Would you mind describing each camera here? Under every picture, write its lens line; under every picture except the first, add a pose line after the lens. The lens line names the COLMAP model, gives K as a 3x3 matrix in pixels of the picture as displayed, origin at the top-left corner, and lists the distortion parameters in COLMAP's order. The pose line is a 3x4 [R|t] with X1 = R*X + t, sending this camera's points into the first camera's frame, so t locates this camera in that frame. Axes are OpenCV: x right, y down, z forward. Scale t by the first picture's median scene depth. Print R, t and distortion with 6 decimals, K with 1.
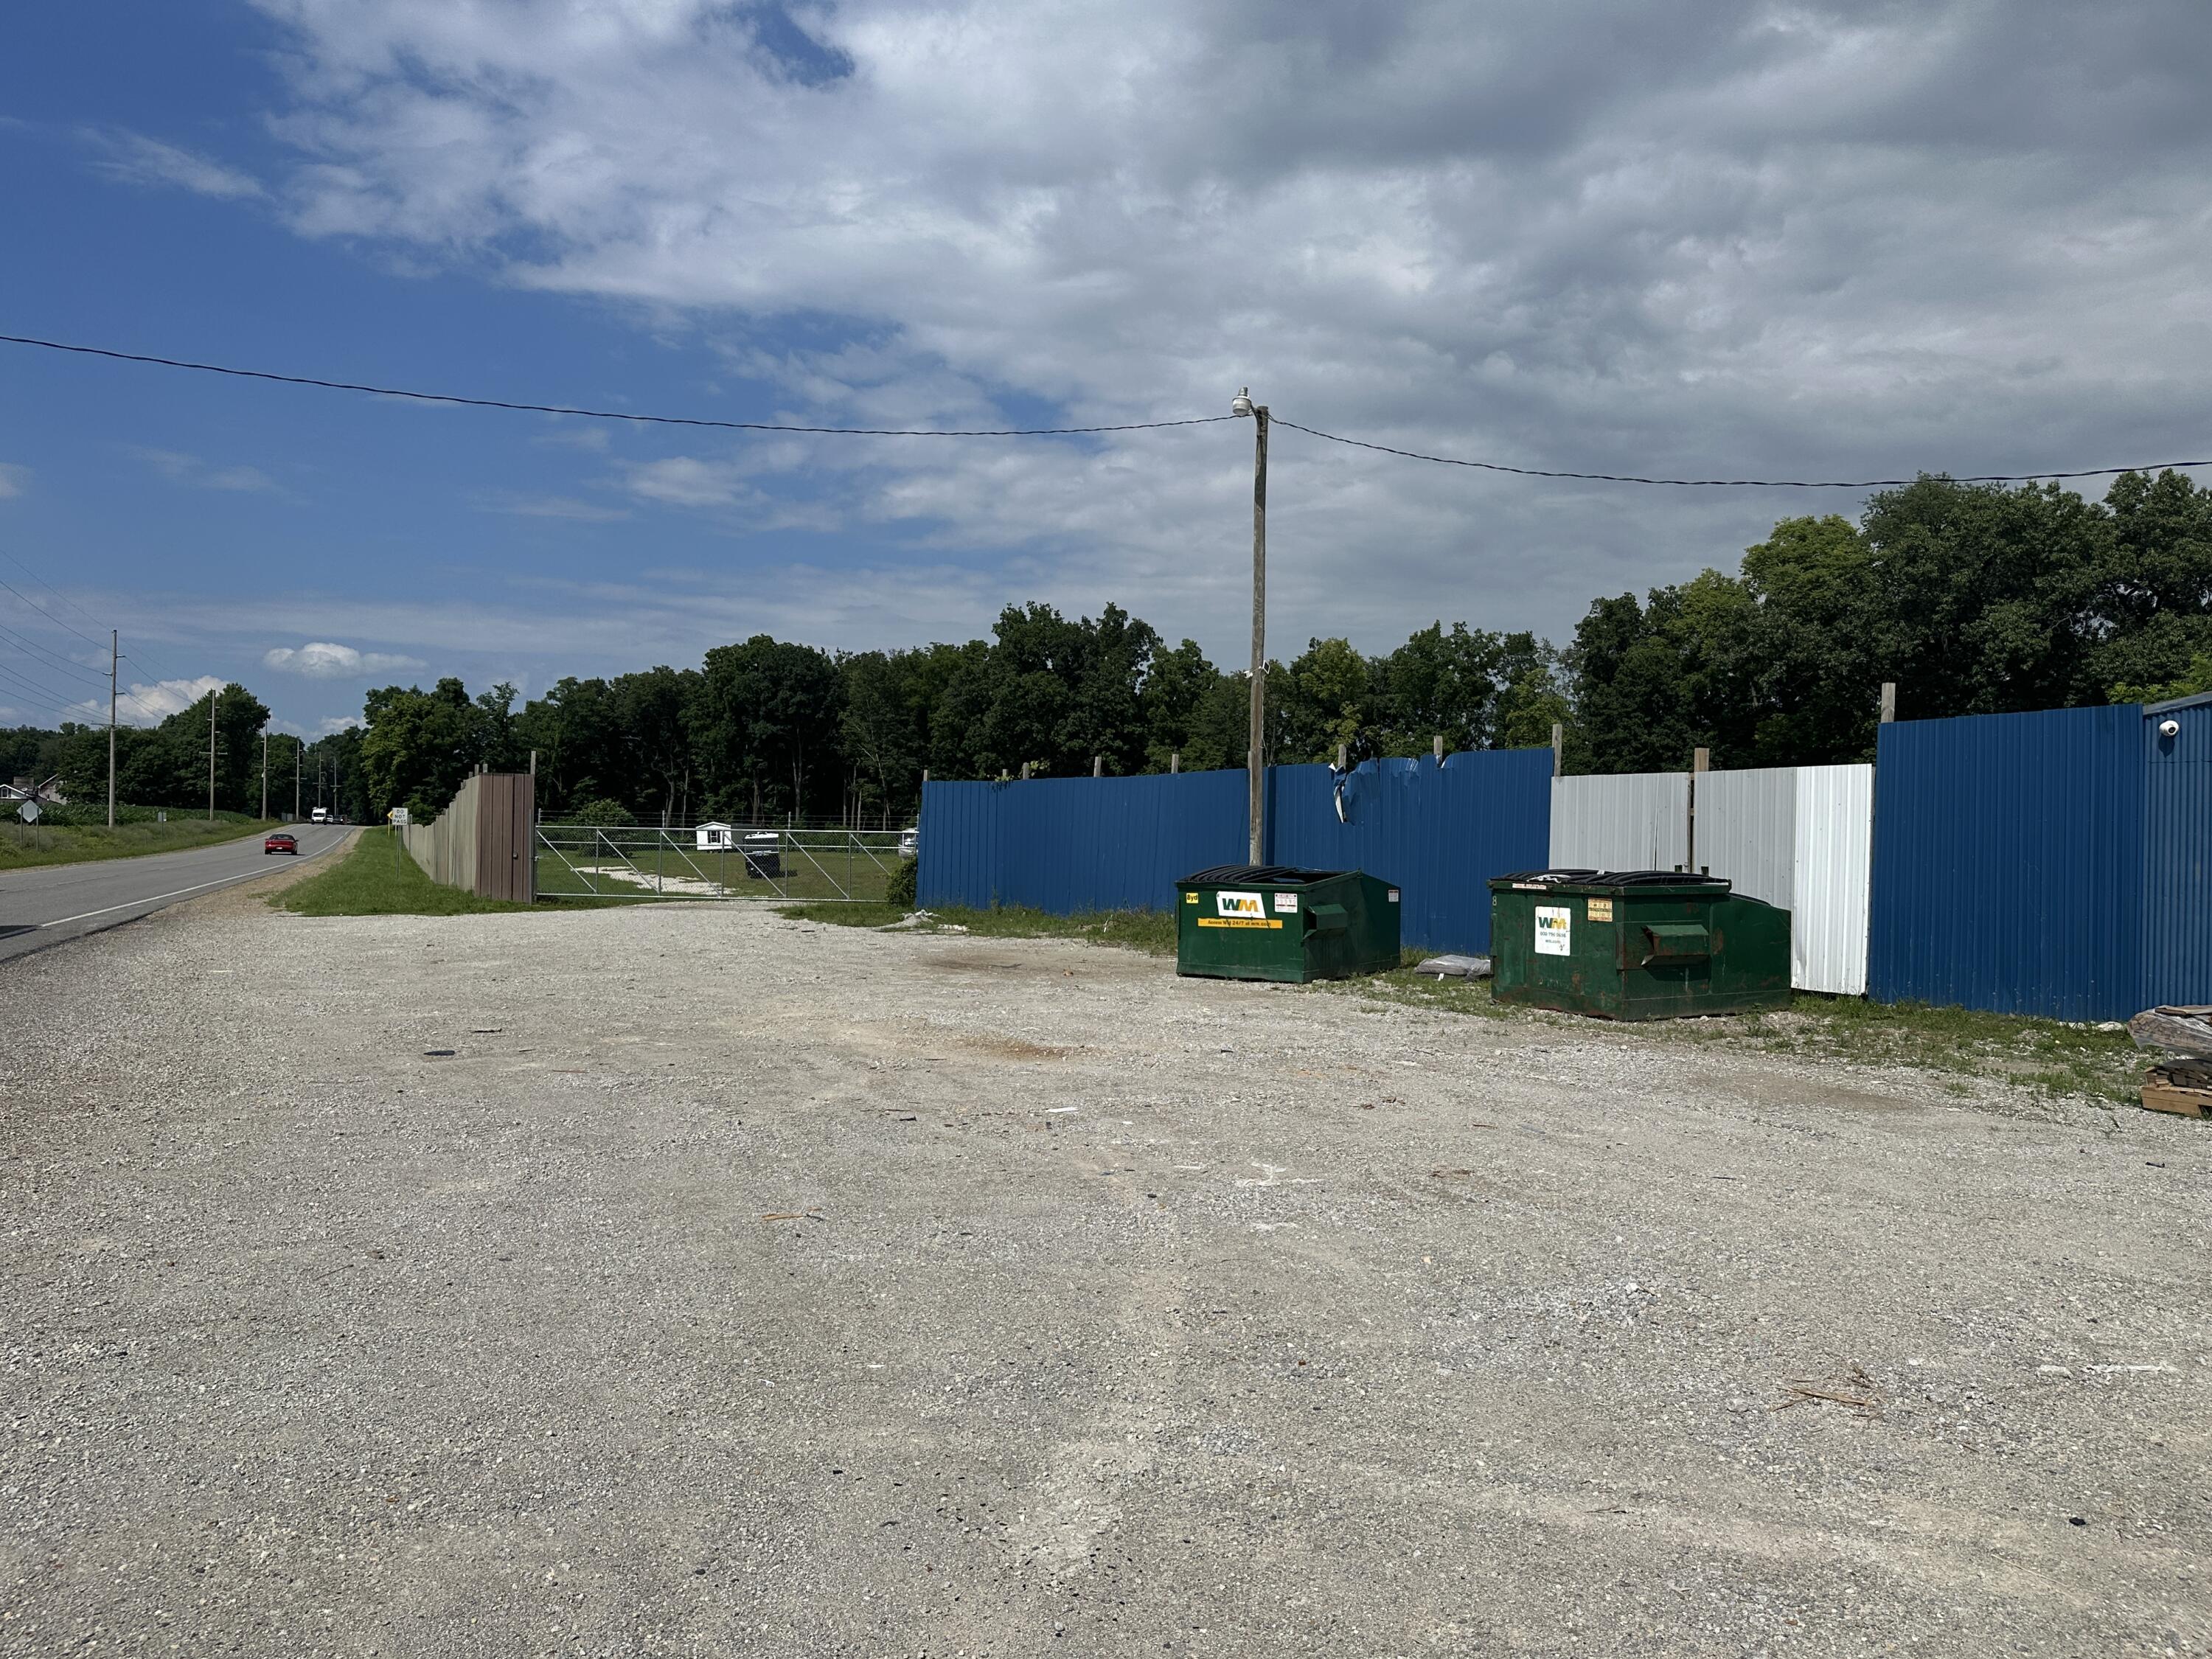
lens RADIAL K [[1554.8, 0, 1150.9], [0, 1554.8, 822.8], [0, 0, 1]] dist [0.051149, -0.056344]
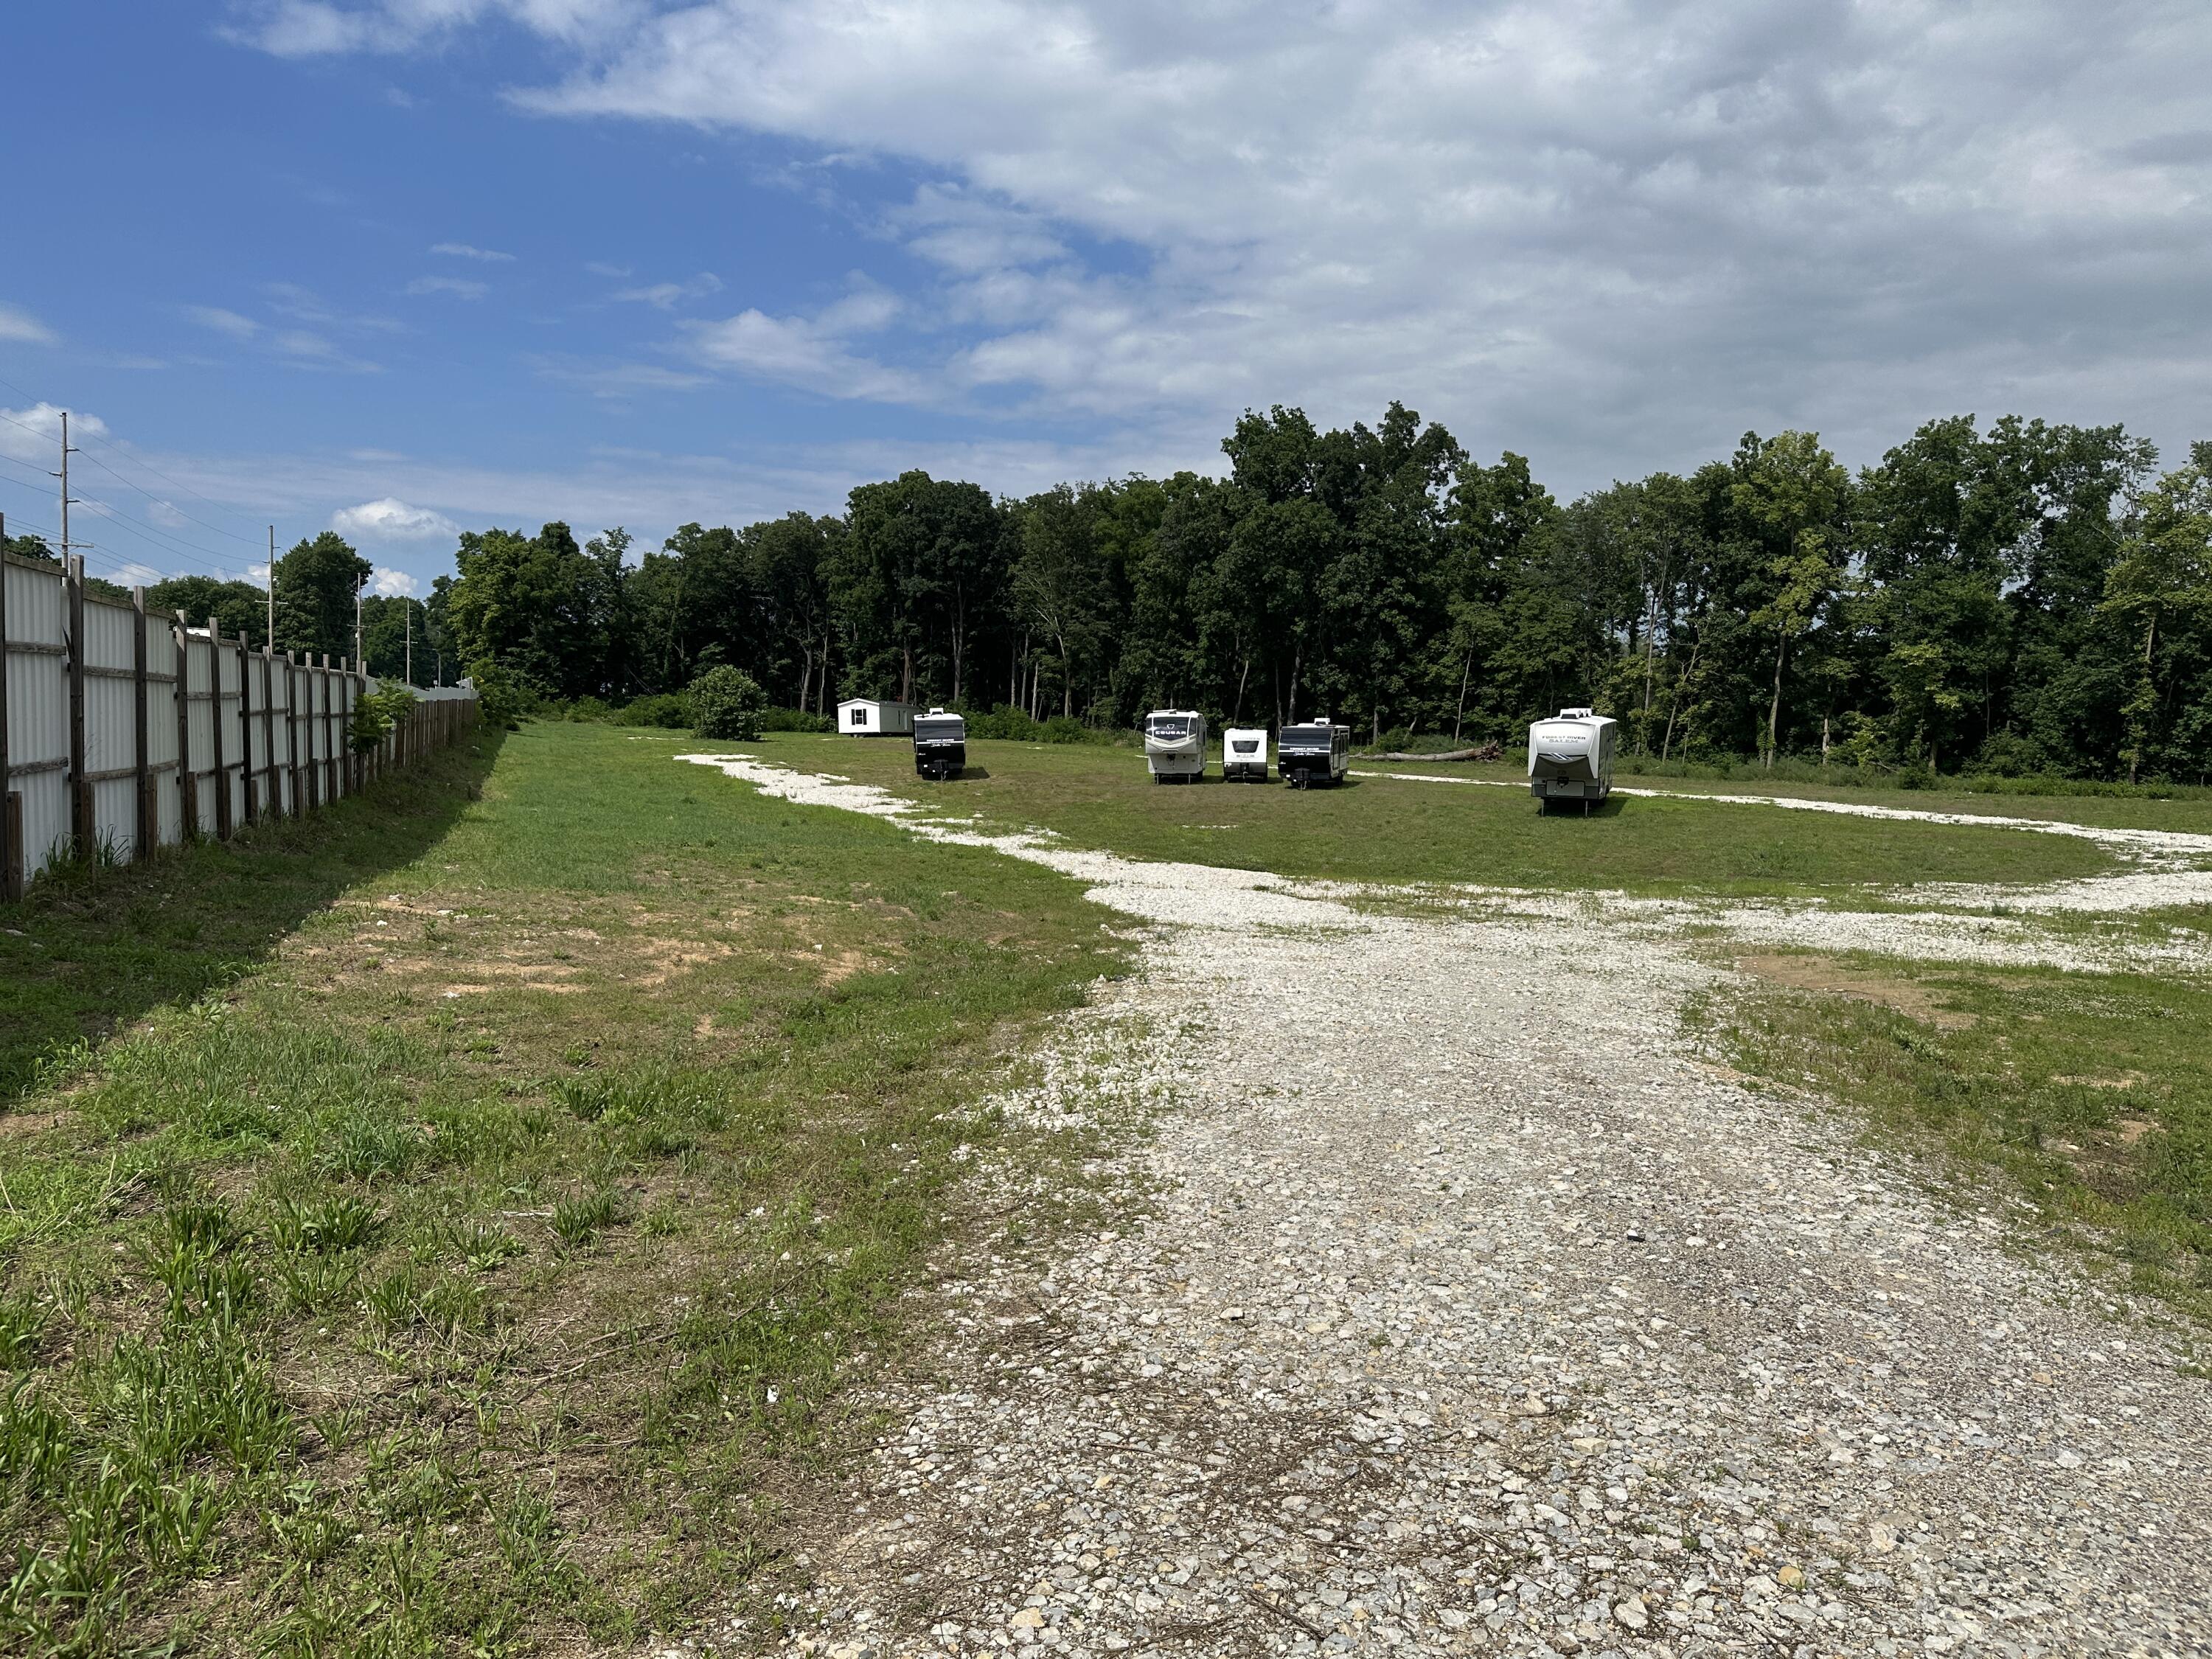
lens RADIAL K [[1554.8, 0, 1100.9], [0, 1554.8, 838.7], [0, 0, 1]] dist [0.051149, -0.056344]
pose [[0.993287, 0.029662, -0.111808, -0.061802], [-0.020349, 0.996297, 0.083534, 0.001837], [0.113872, -0.080698, 0.990213, 0.206247]]
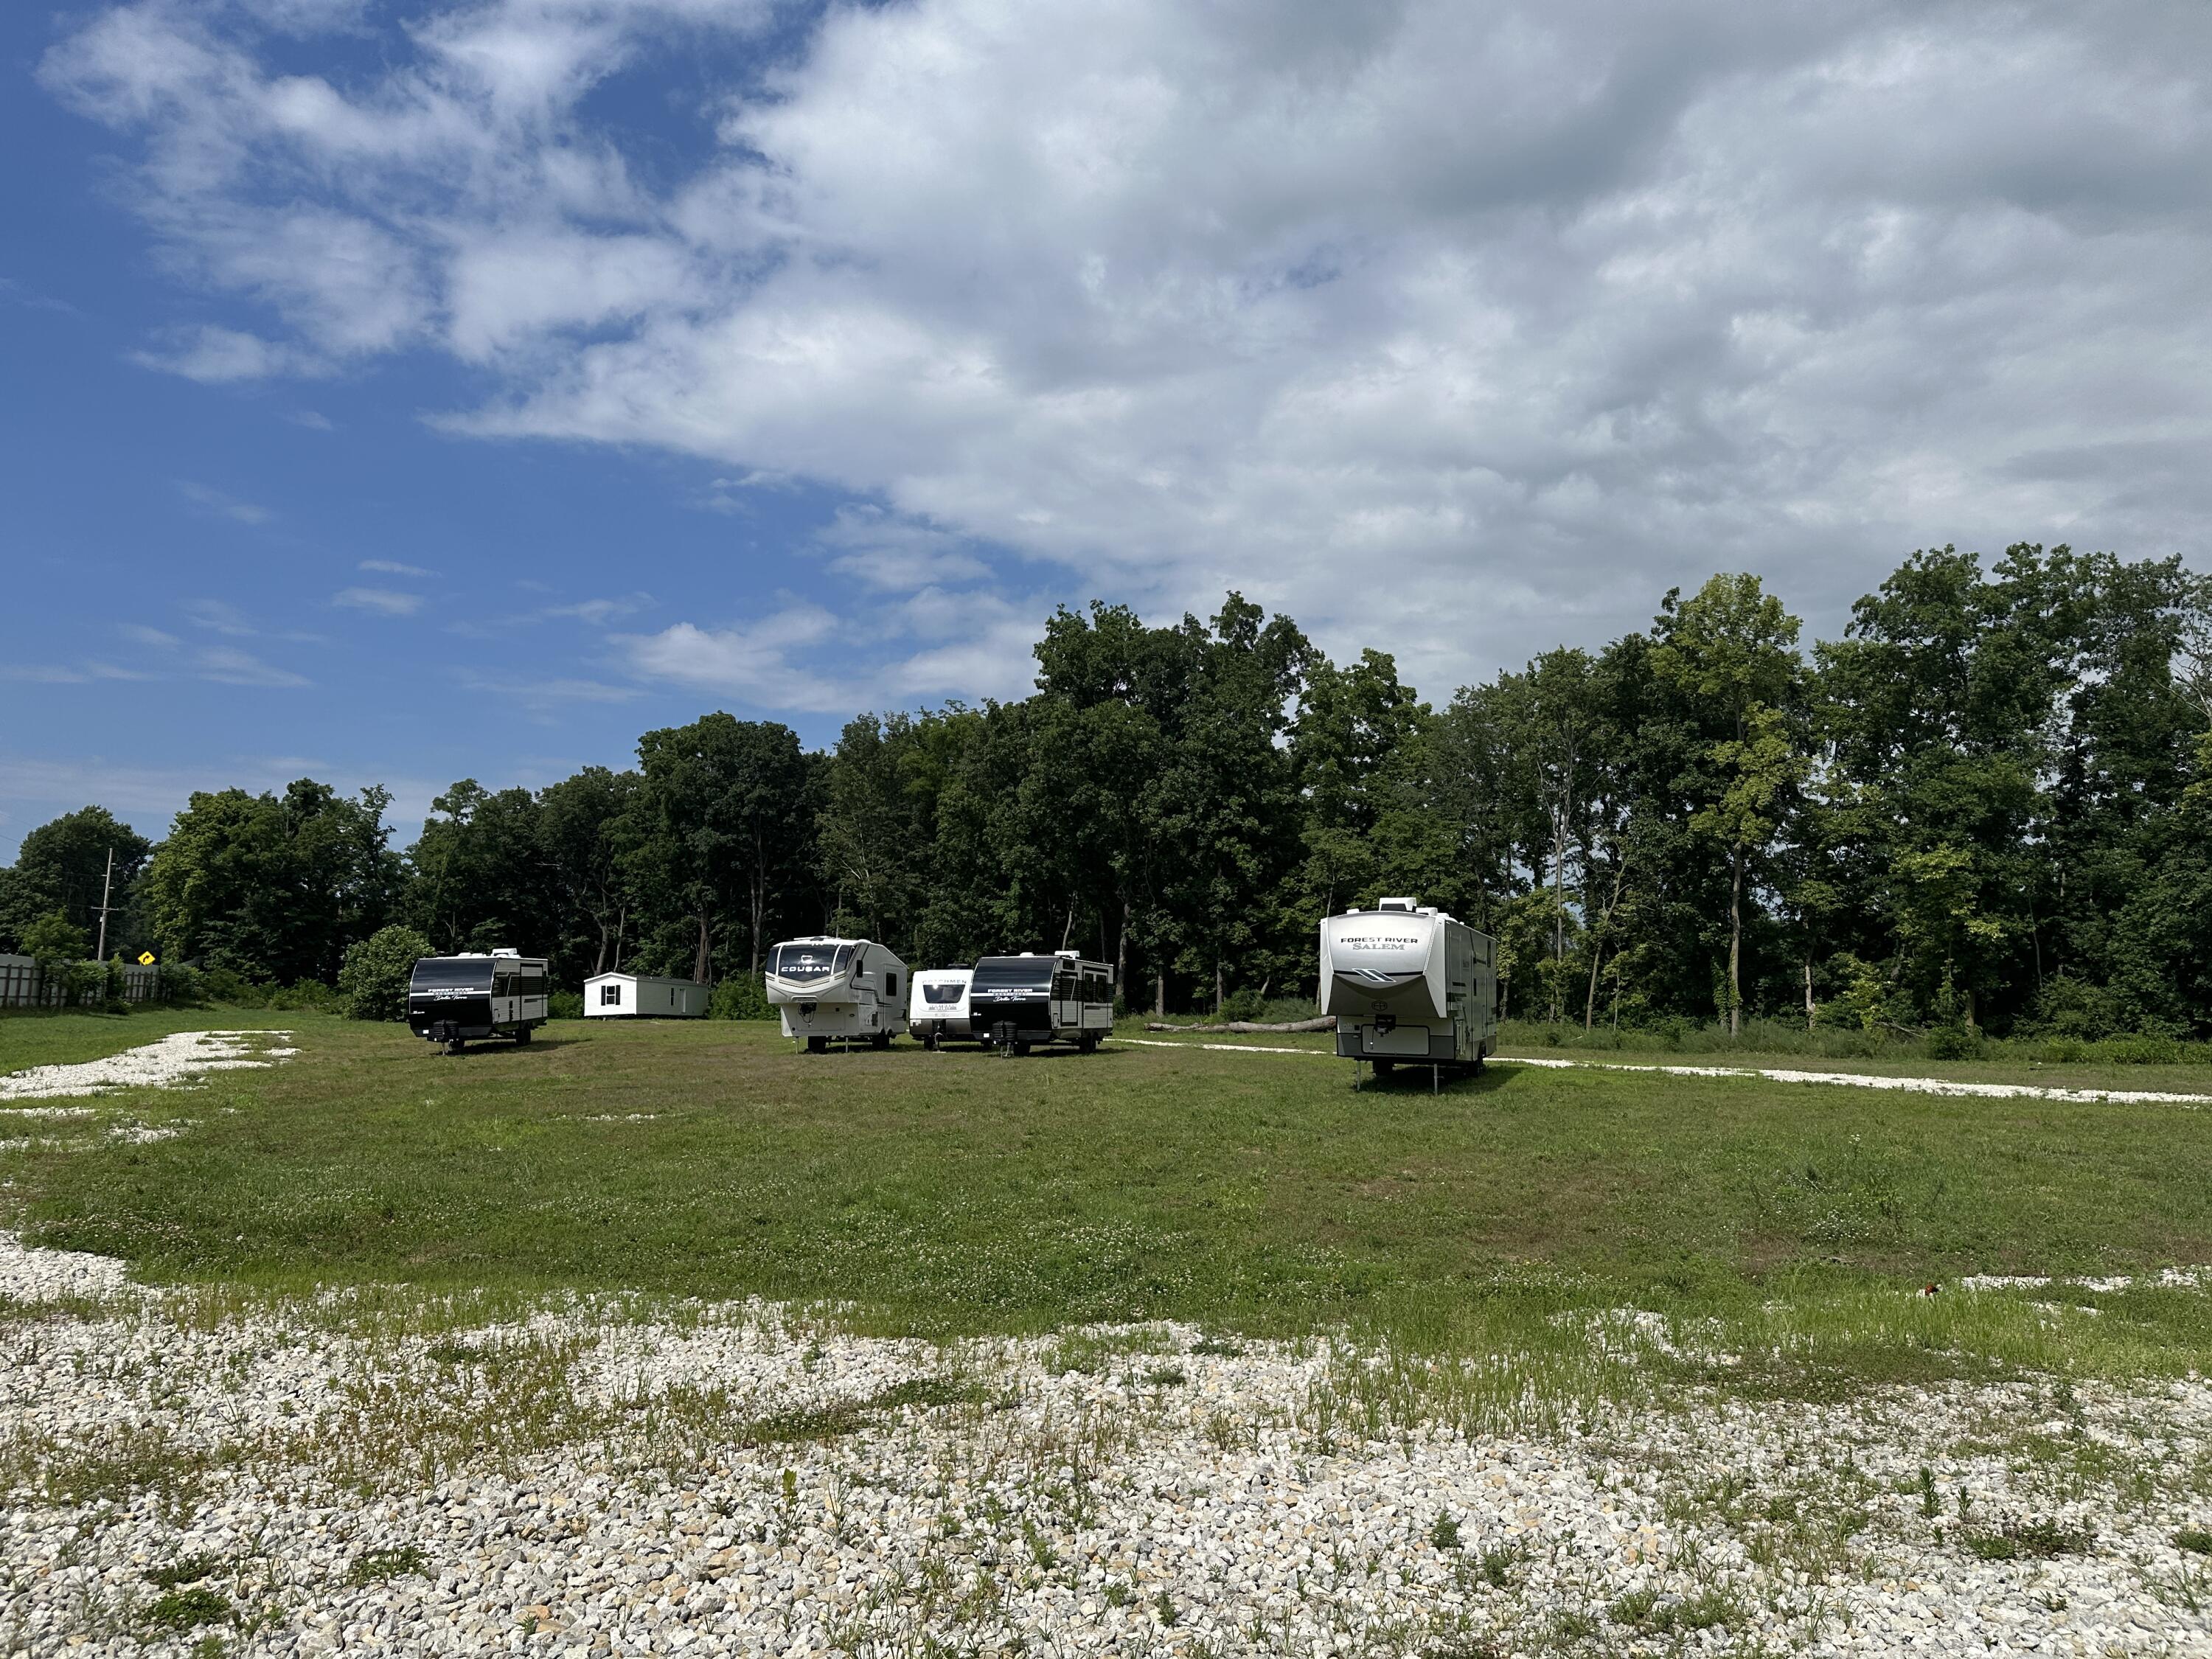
lens RADIAL K [[1554.8, 0, 1045.1], [0, 1554.8, 825.8], [0, 0, 1]] dist [0.051149, -0.056344]
pose [[0.993679, -0.002465, -0.112229, -0.025125], [-0.011027, 0.992780, -0.119438, 0.013576], [0.111714, 0.119921, 0.986478, 0.344196]]
